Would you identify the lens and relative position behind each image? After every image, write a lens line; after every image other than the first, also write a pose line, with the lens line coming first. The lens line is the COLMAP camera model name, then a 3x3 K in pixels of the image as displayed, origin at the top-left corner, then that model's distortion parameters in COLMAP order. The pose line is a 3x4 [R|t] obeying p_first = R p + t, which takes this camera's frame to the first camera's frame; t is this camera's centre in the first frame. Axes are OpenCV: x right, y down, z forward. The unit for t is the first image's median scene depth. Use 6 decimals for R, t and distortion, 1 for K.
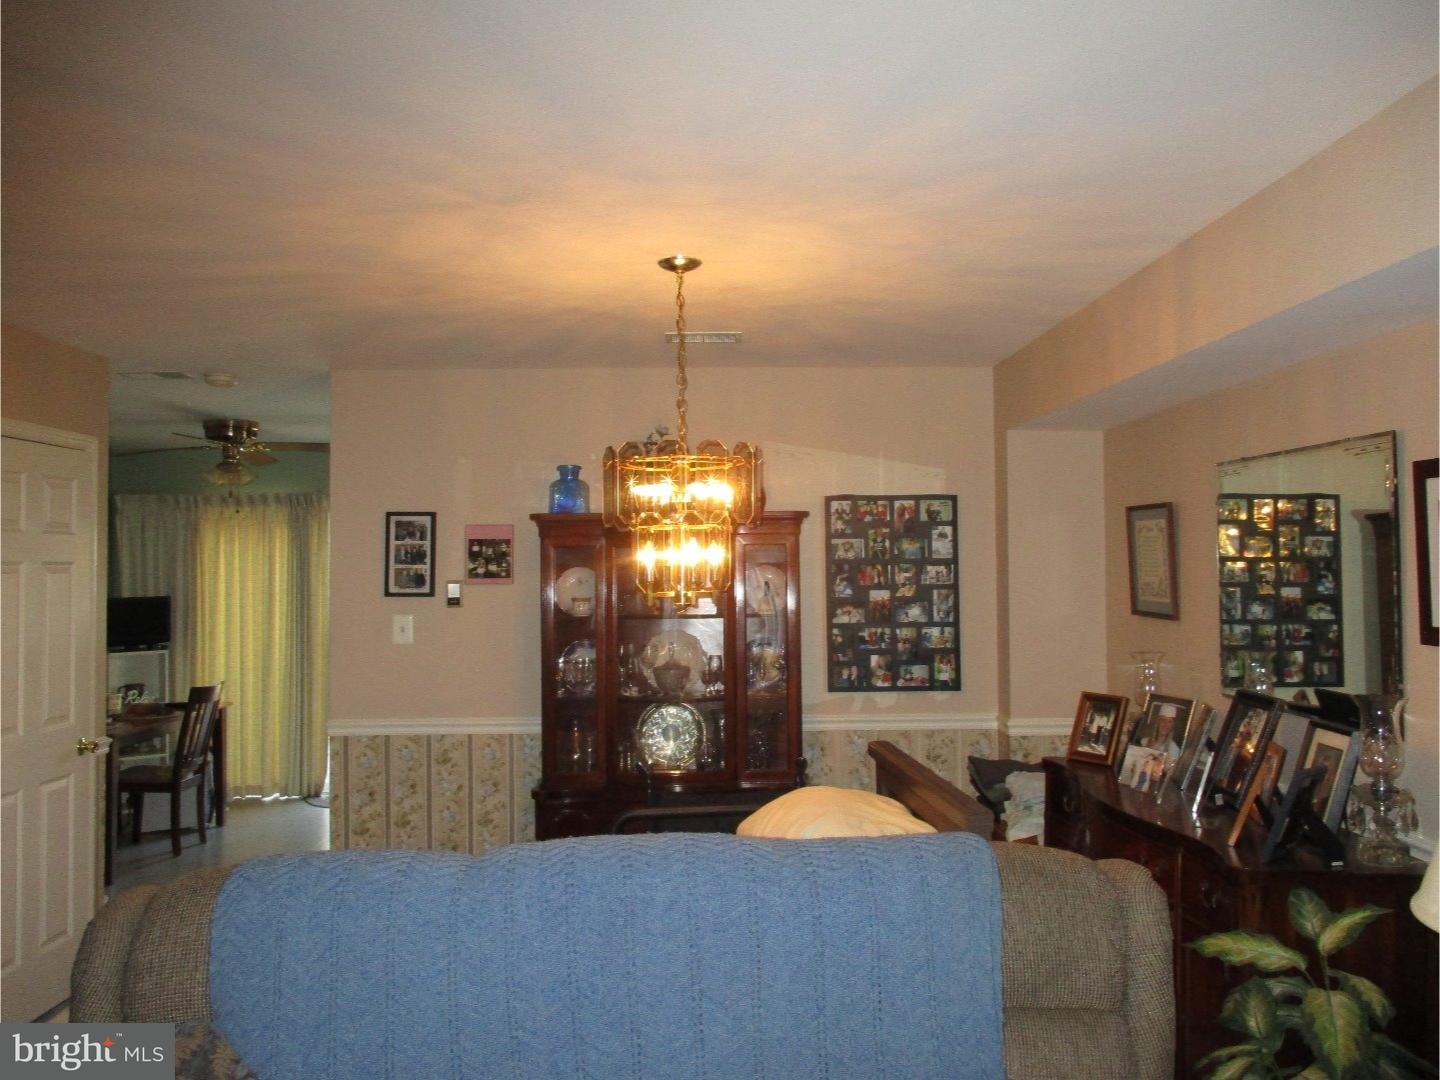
lens RADIAL K [[1231.8, 0, 722.8], [0, 1231.8, 508.0], [0, 0, 1]] dist [-0.008482, -0.001808]
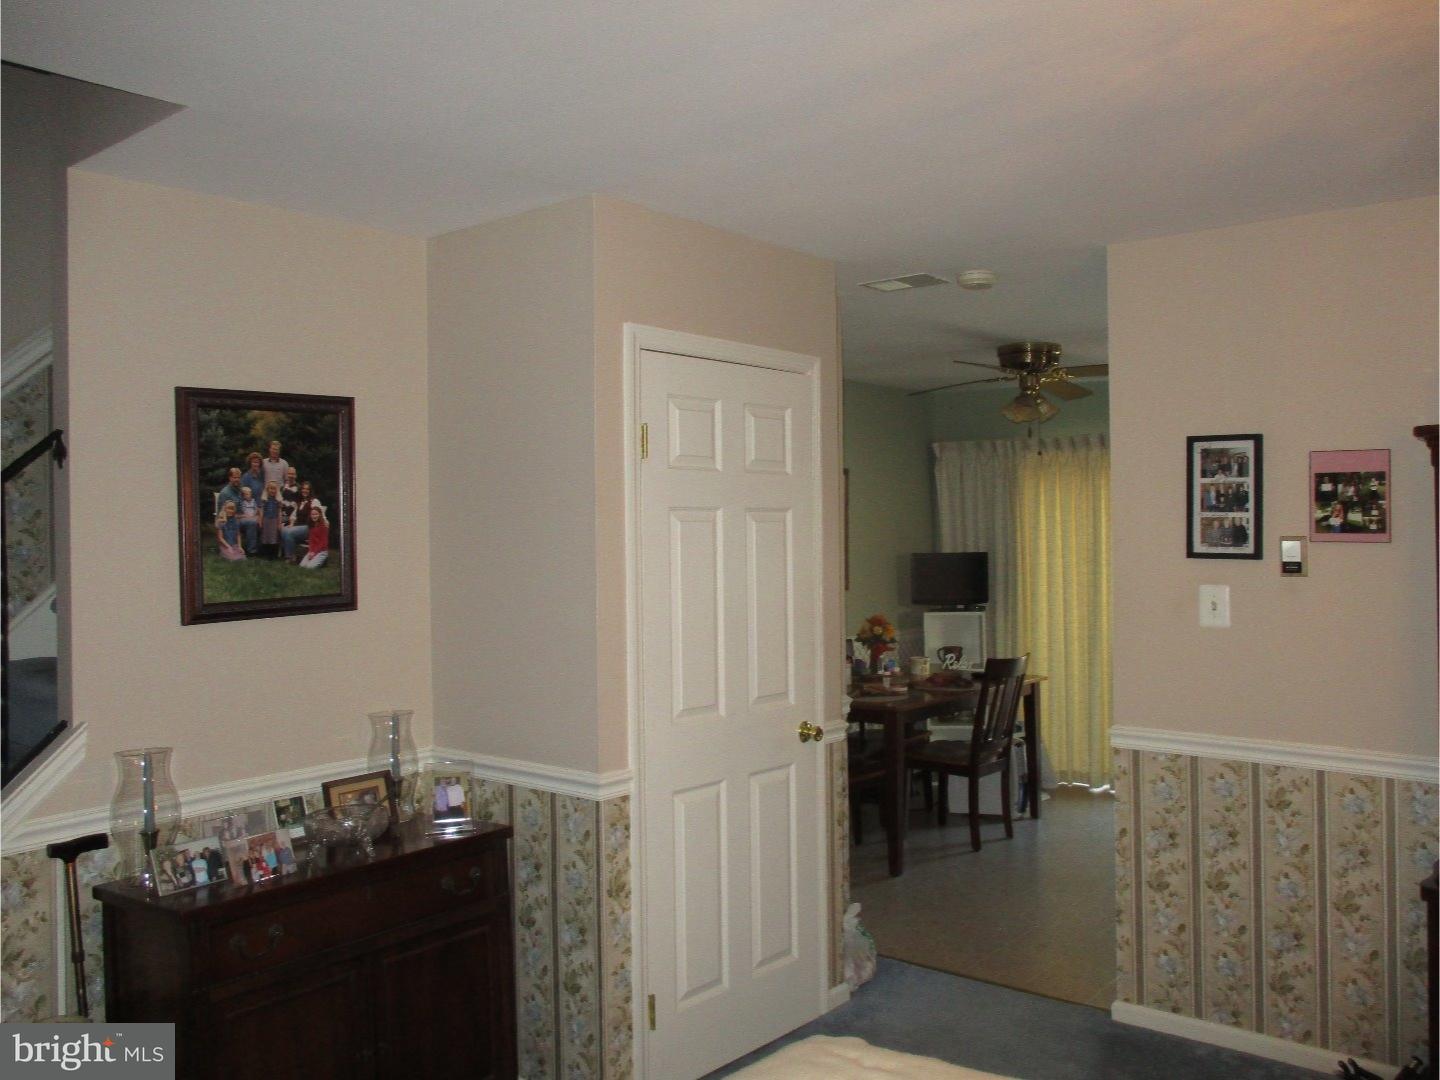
lens RADIAL K [[1231.8, 0, 722.8], [0, 1231.8, 508.0], [0, 0, 1]] dist [-0.008482, -0.001808]
pose [[0.766018, -0.004673, -0.642802, -0.027276], [0.026459, 0.999355, 0.024266, 0.019509], [0.642274, -0.035596, 0.765648, 0.294657]]
